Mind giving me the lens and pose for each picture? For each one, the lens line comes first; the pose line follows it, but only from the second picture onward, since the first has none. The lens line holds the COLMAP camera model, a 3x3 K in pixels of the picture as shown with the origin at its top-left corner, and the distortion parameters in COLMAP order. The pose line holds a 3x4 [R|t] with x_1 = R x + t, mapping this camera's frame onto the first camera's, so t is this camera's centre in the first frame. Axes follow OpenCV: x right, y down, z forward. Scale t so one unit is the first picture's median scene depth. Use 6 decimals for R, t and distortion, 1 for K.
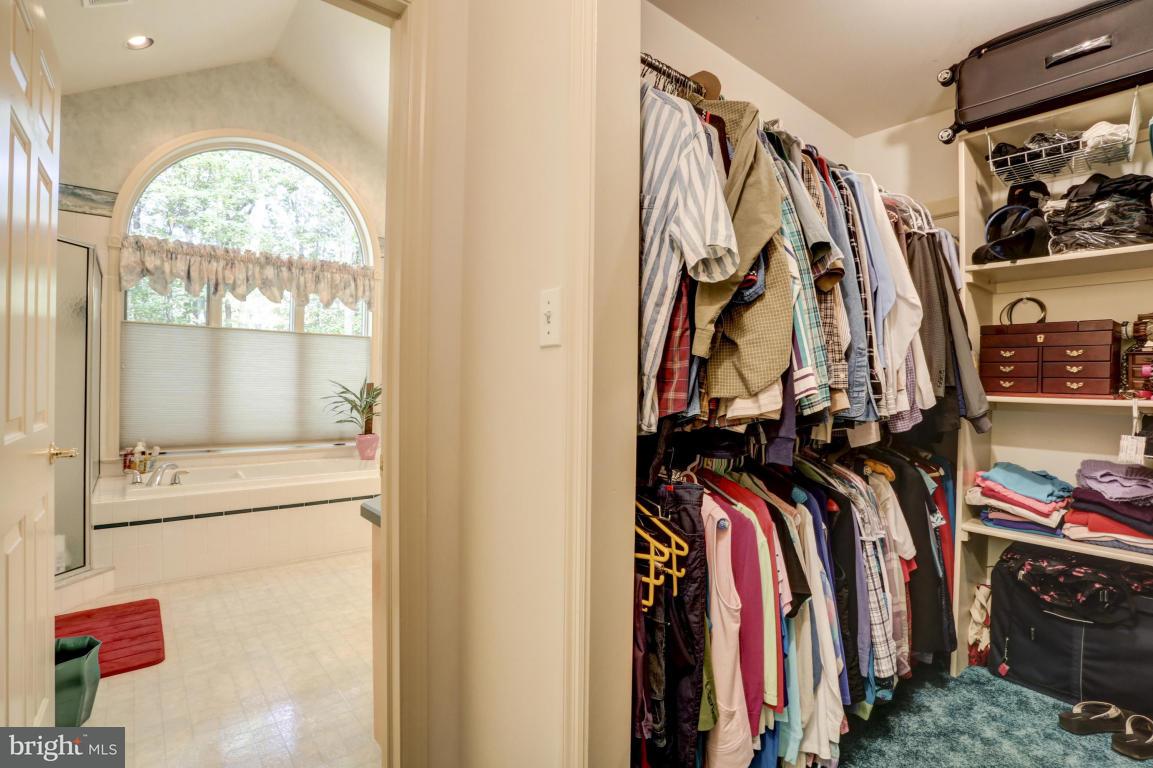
lens RADIAL K [[565.7, 0, 572.1], [0, 565.7, 381.3], [0, 0, 1]] dist [-0.042172, 0.013453]
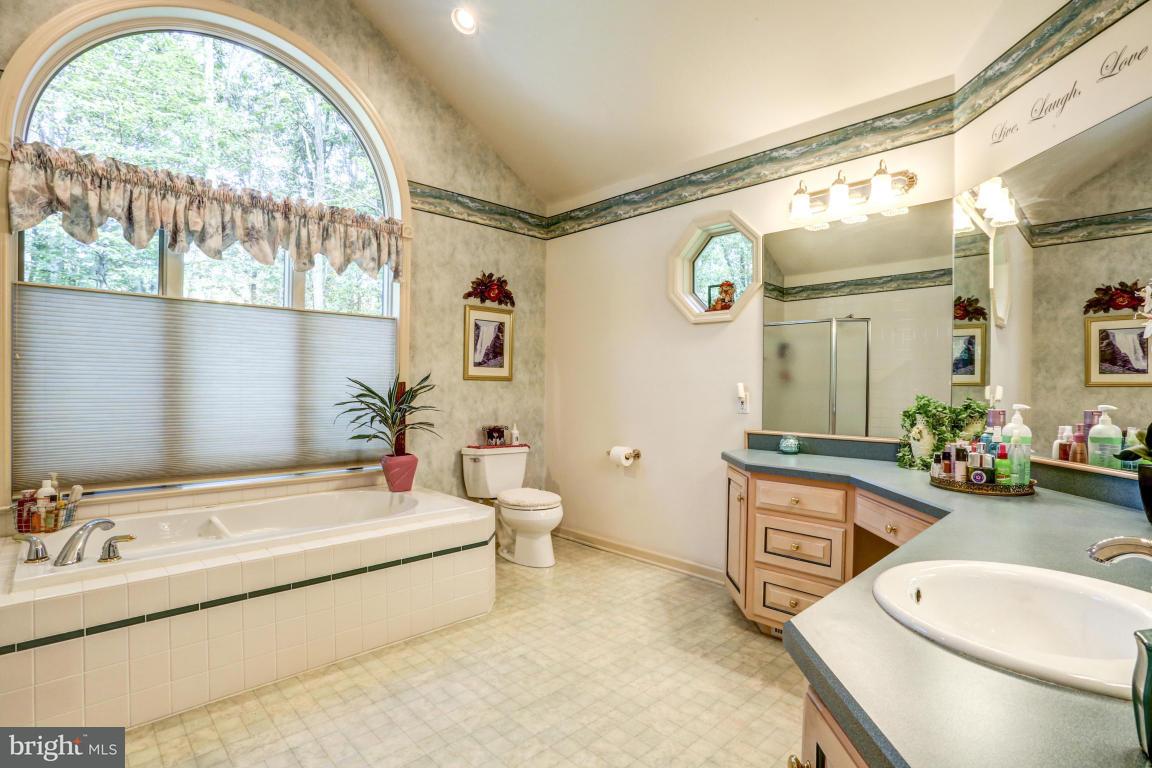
lens RADIAL K [[565.2, 0, 584.1], [0, 565.2, 381.0], [0, 0, 1]] dist [-0.042172, 0.013453]
pose [[0.995532, -0.003538, 0.094363, -0.220375], [0.003178, 0.999987, 0.003965, -0.000569], [-0.094376, -0.003647, 0.995530, 0.304678]]
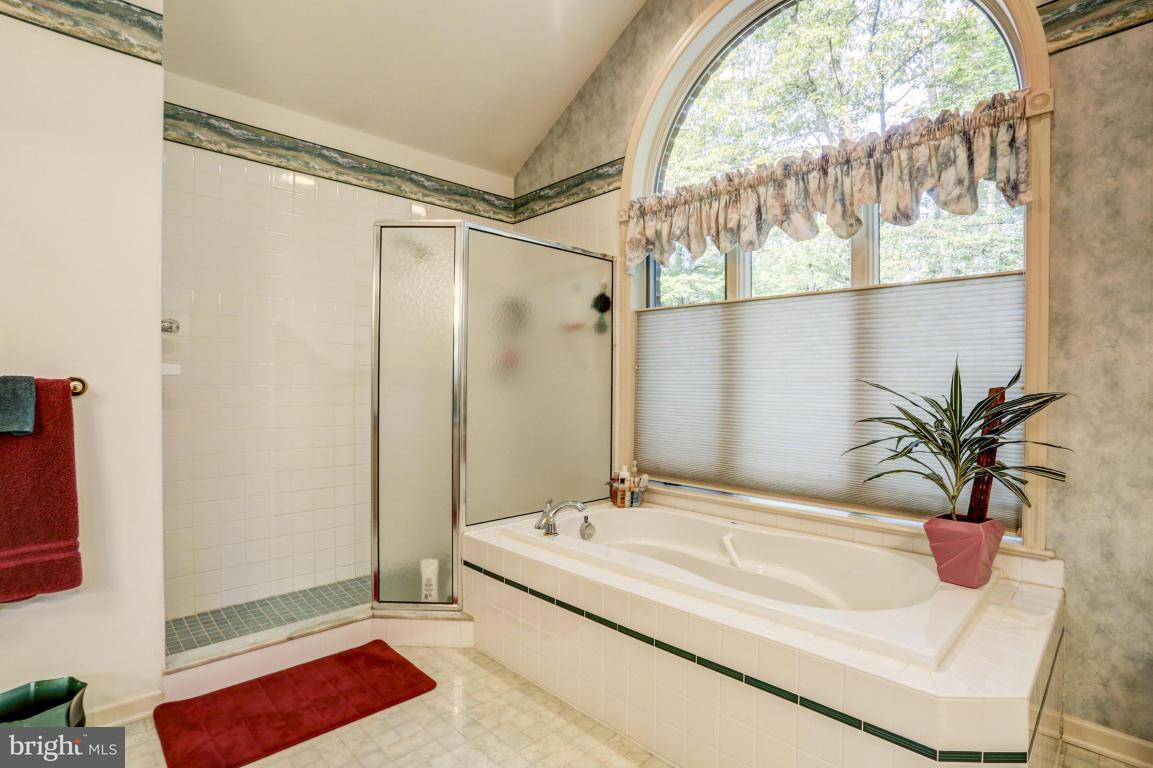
lens RADIAL K [[565.7, 0, 579.2], [0, 565.7, 384.2], [0, 0, 1]] dist [-0.042172, 0.013453]
pose [[0.090424, -0.014549, -0.995797, -0.005941], [-0.004934, 0.999874, -0.015056, 0.008771], [0.995891, 0.006275, 0.090341, 0.769133]]
